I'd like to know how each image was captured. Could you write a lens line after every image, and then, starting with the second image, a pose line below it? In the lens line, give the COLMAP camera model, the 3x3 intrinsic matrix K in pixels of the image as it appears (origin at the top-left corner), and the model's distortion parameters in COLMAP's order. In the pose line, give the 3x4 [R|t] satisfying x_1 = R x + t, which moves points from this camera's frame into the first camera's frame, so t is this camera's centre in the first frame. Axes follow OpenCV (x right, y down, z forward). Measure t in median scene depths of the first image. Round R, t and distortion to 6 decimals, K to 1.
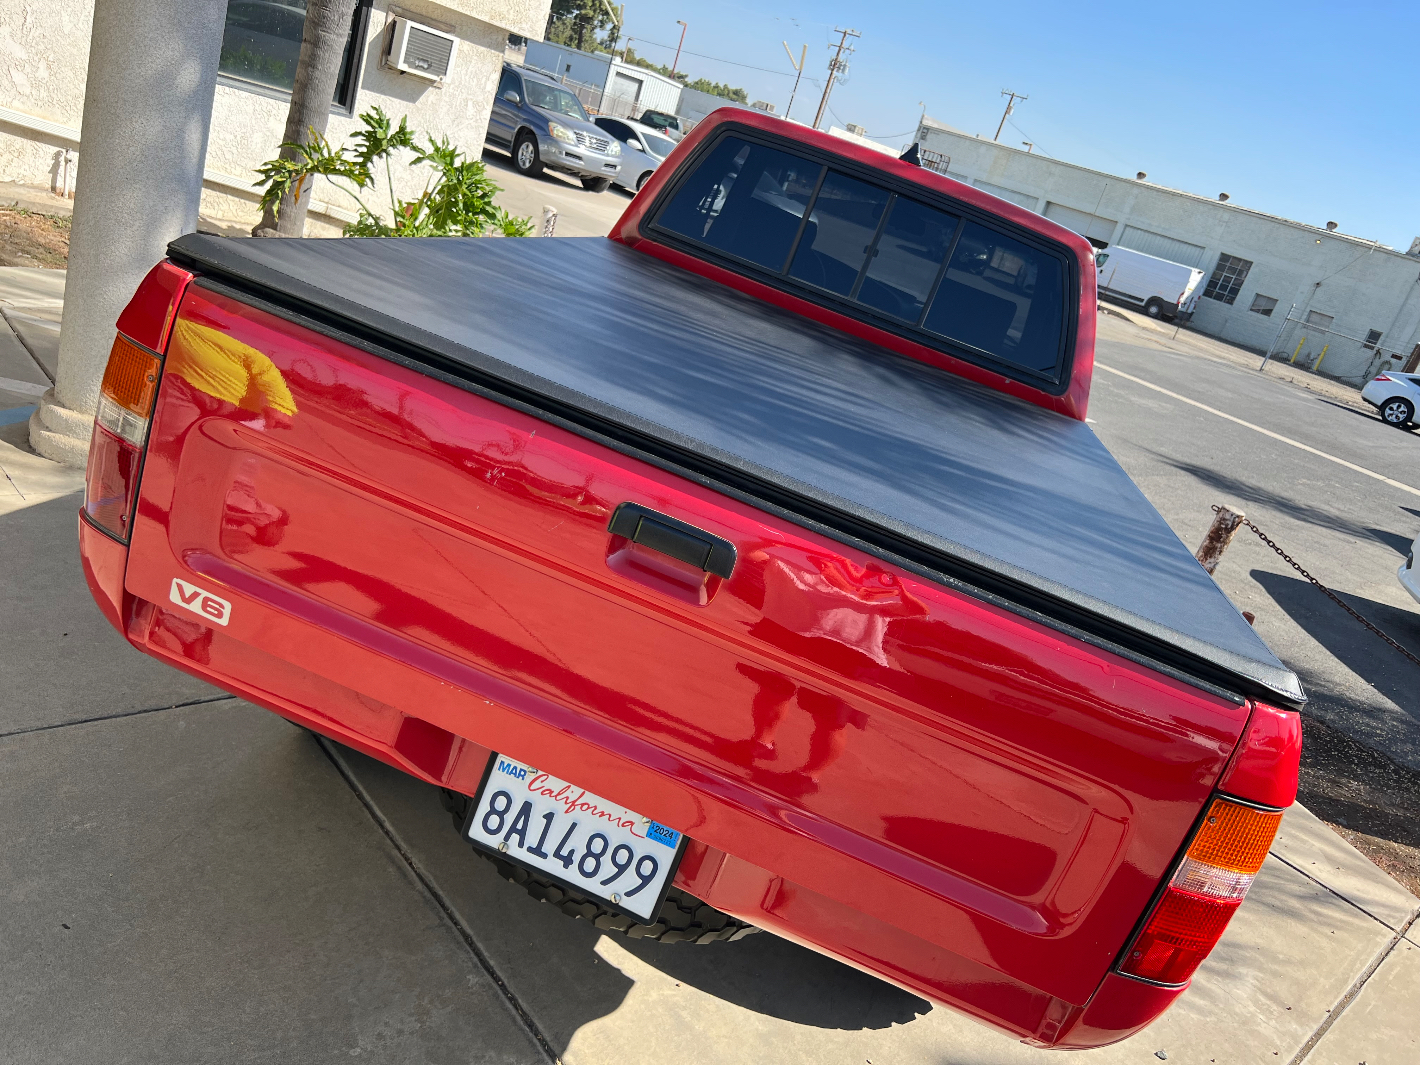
lens RADIAL K [[1069.0, 0, 709.2], [0, 1069.0, 533.3], [0, 0, 1]] dist [0.042470, -0.049471]
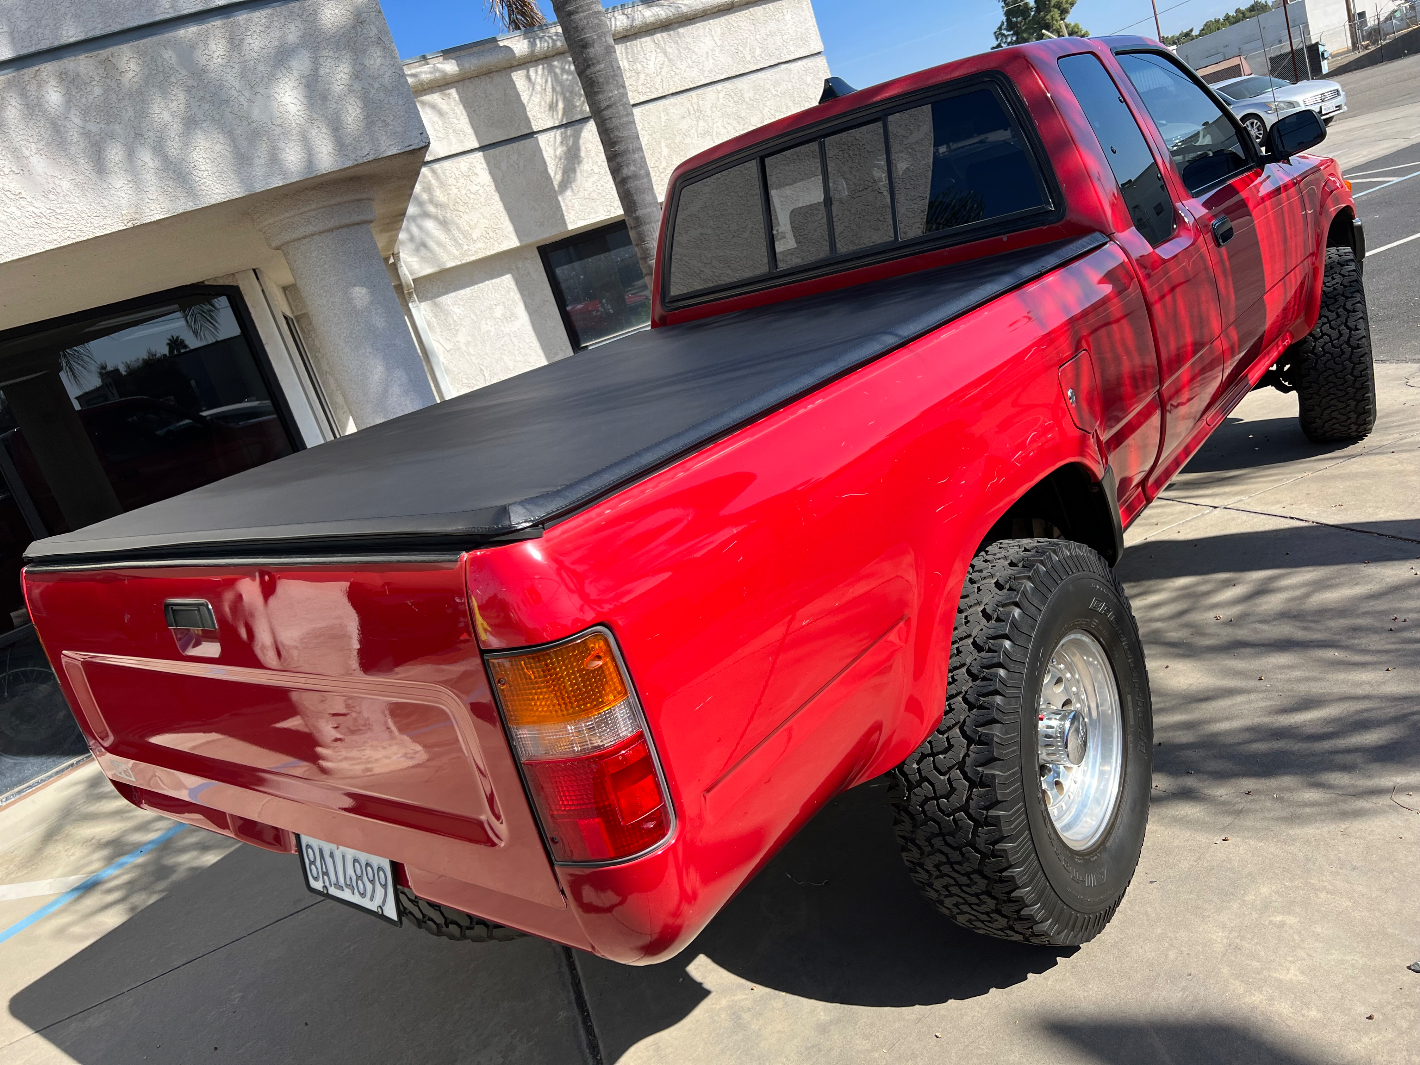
lens RADIAL K [[1069.0, 0, 708.7], [0, 1069.0, 529.7], [0, 0, 1]] dist [0.042470, -0.049471]
pose [[0.731161, -0.413113, -0.542901, 0.636530], [0.360928, 0.909552, -0.206025, 0.221226], [0.578908, -0.045311, 0.814133, 0.188651]]
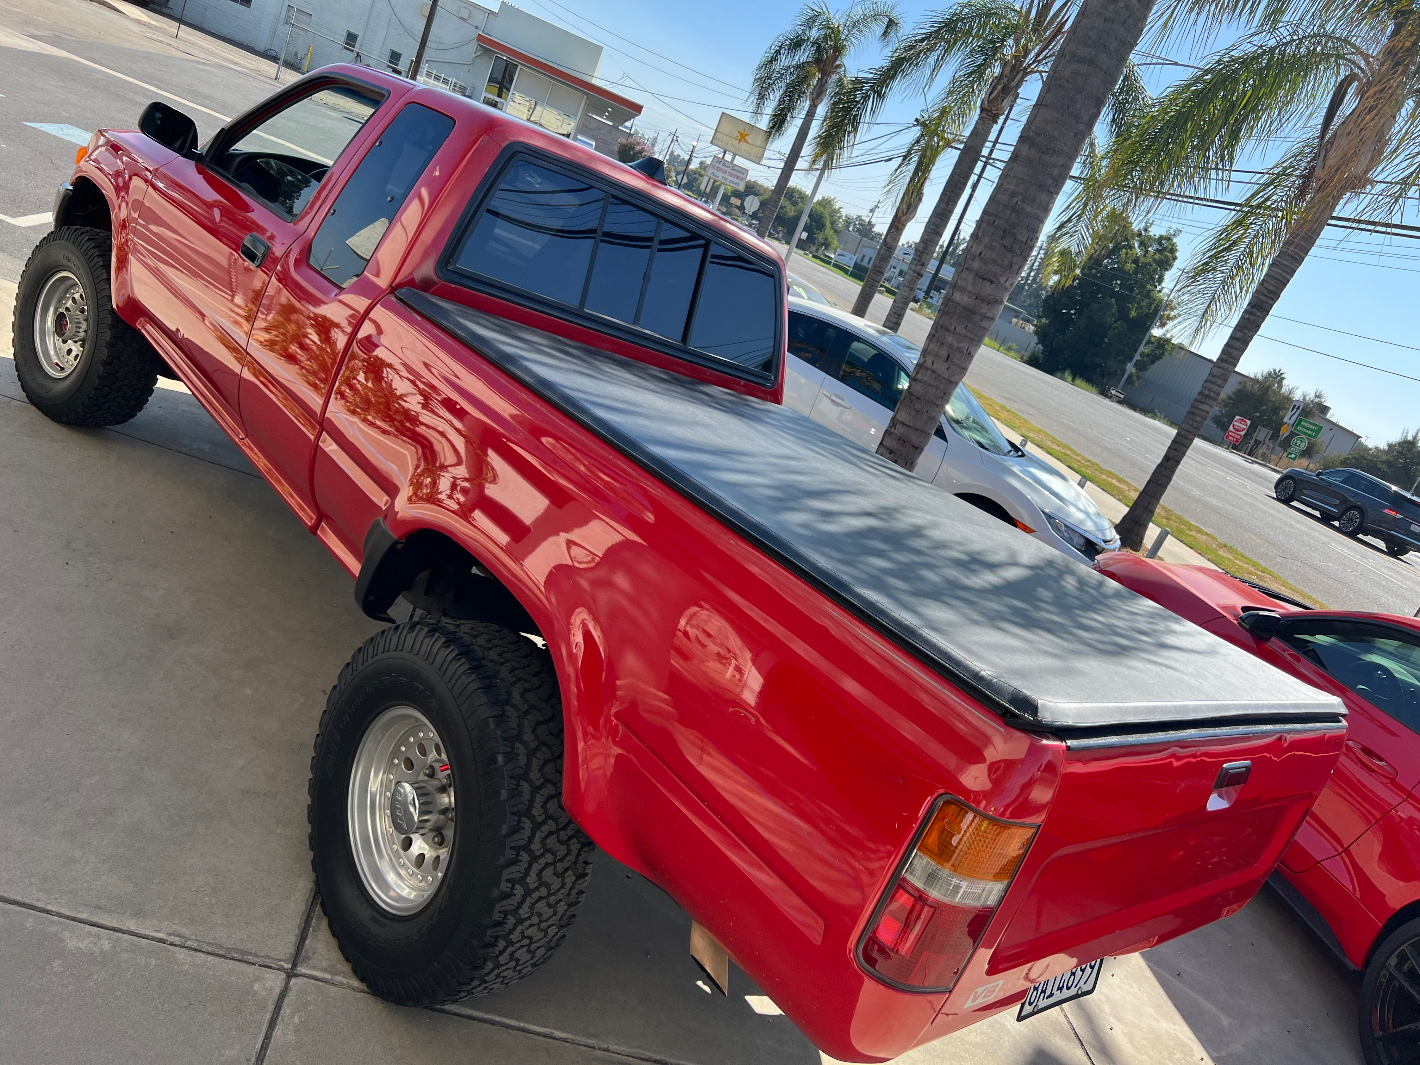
lens RADIAL K [[1069.0, 0, 711.8], [0, 1069.0, 529.1], [0, 0, 1]] dist [0.042470, -0.049471]
pose [[0.635343, -0.279067, 0.720042, -0.819192], [0.072923, 0.949934, 0.303821, -0.460048], [-0.768779, -0.140524, 0.623885, 0.380666]]
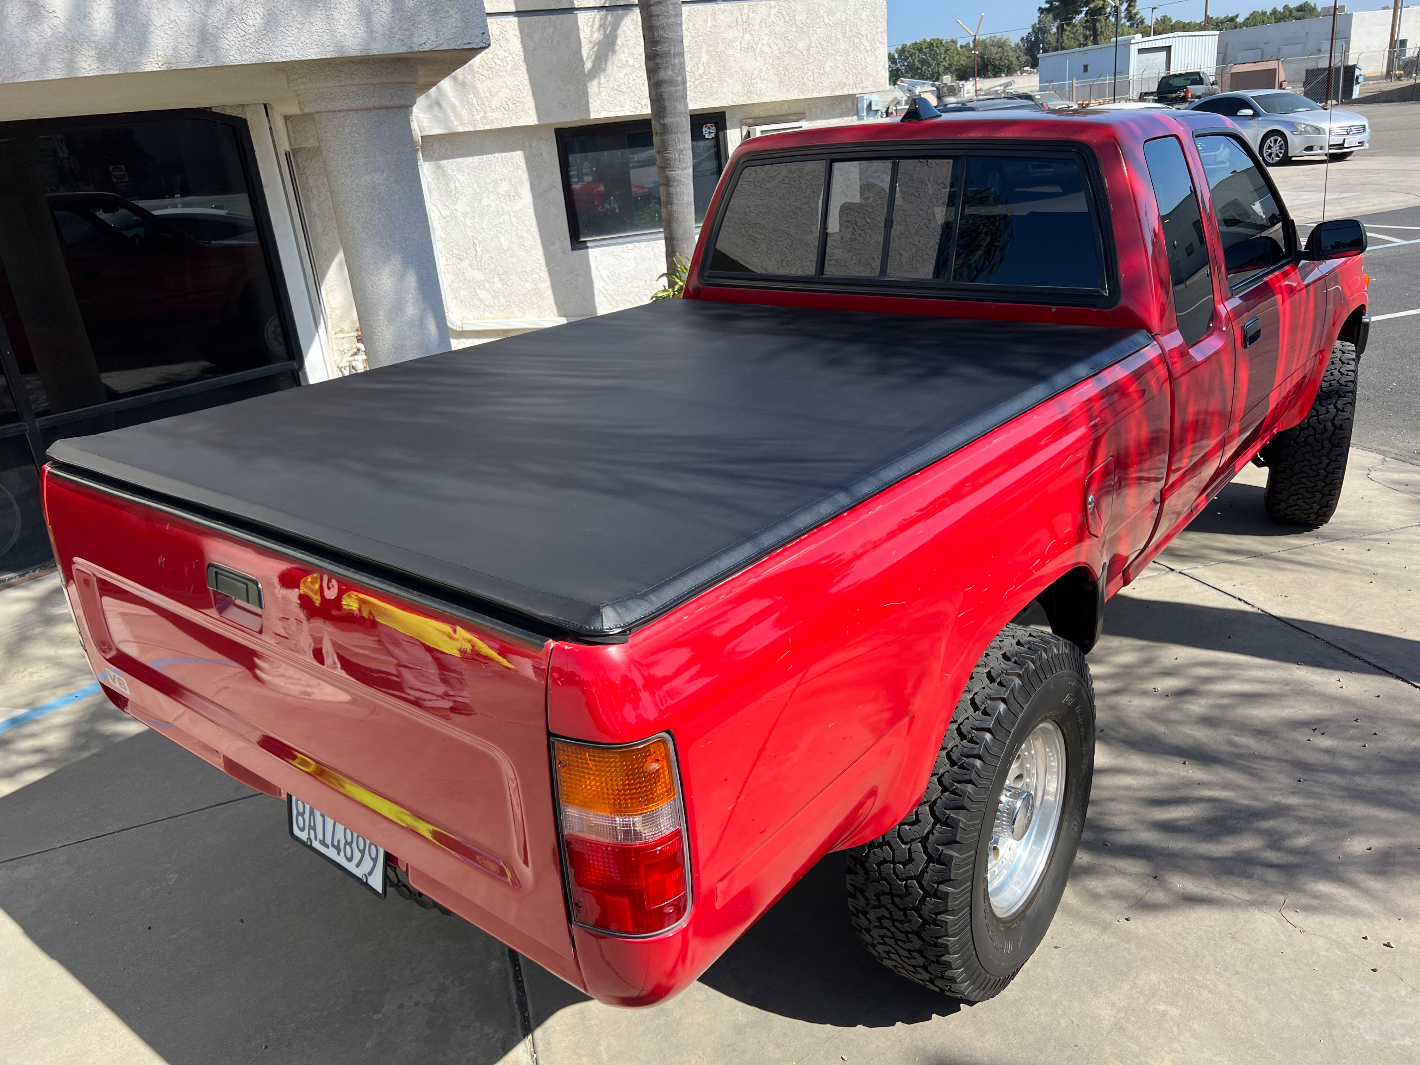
lens RADIAL K [[1069.0, 0, 712.5], [0, 1069.0, 537.0], [0, 0, 1]] dist [0.042470, -0.049471]
pose [[0.827187, -0.201892, -0.524406, 0.629513], [0.181857, 0.979186, -0.090122, 0.095244], [0.531687, -0.020819, 0.846685, 0.124978]]
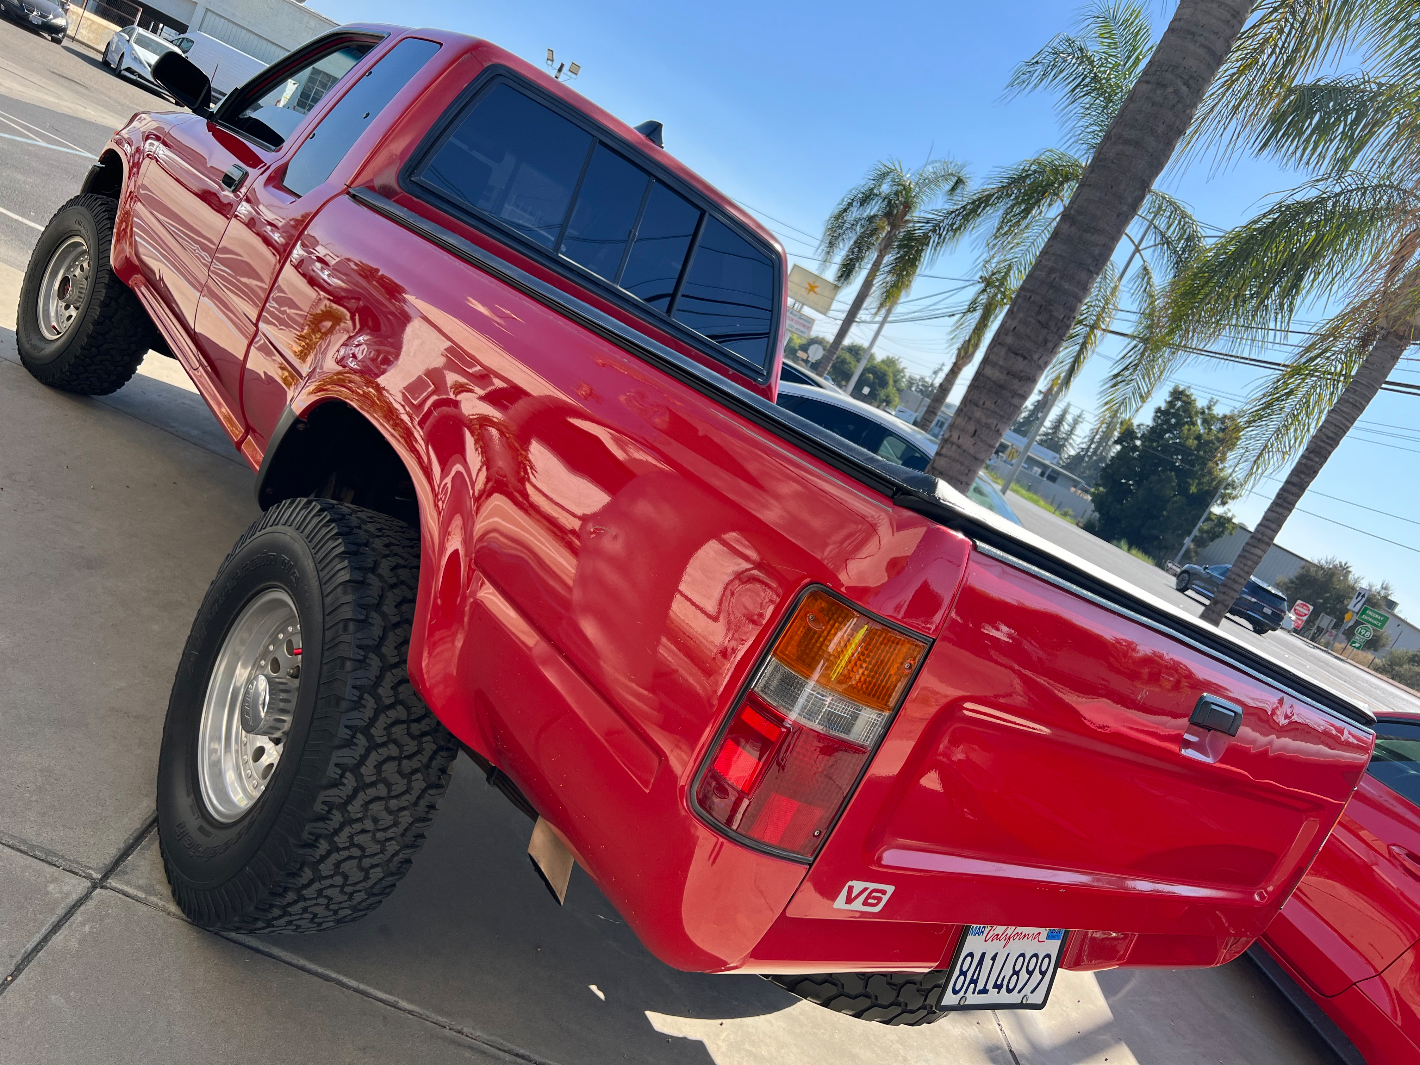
lens RADIAL K [[1069.0, 0, 704.2], [0, 1069.0, 535.8], [0, 0, 1]] dist [0.042470, -0.049471]
pose [[0.690196, -0.129391, 0.711960, -0.710423], [-0.000582, 0.983784, 0.179356, -0.231529], [-0.723622, -0.124206, 0.678928, 0.350834]]
